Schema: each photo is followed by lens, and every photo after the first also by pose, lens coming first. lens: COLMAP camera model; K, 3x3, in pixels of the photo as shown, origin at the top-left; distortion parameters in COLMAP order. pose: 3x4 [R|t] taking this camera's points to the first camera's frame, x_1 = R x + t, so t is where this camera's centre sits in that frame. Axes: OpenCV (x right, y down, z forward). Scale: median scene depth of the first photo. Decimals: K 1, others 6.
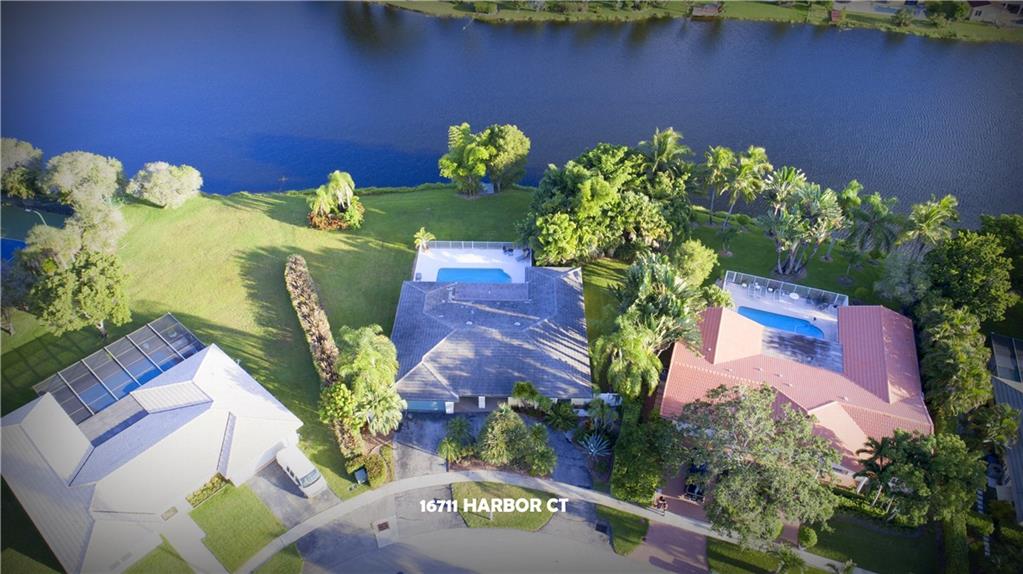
lens RADIAL K [[675.5, 0, 511.5], [0, 675.5, 287.0], [0, 0, 1]] dist [-0.007369, -0.000024]
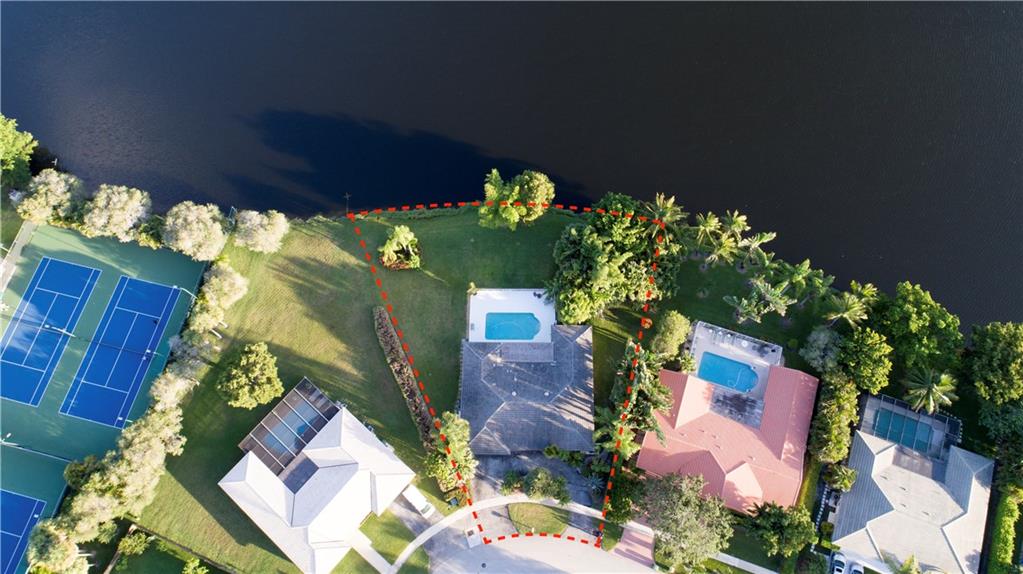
lens RADIAL K [[675.5, 0, 511.5], [0, 675.5, 287.0], [0, 0, 1]] dist [-0.007369, -0.000024]
pose [[0.999896, -0.008912, -0.011353, -0.049629], [0.013354, 0.869588, 0.493598, -0.890415], [0.005473, -0.493698, 0.869616, -0.172823]]
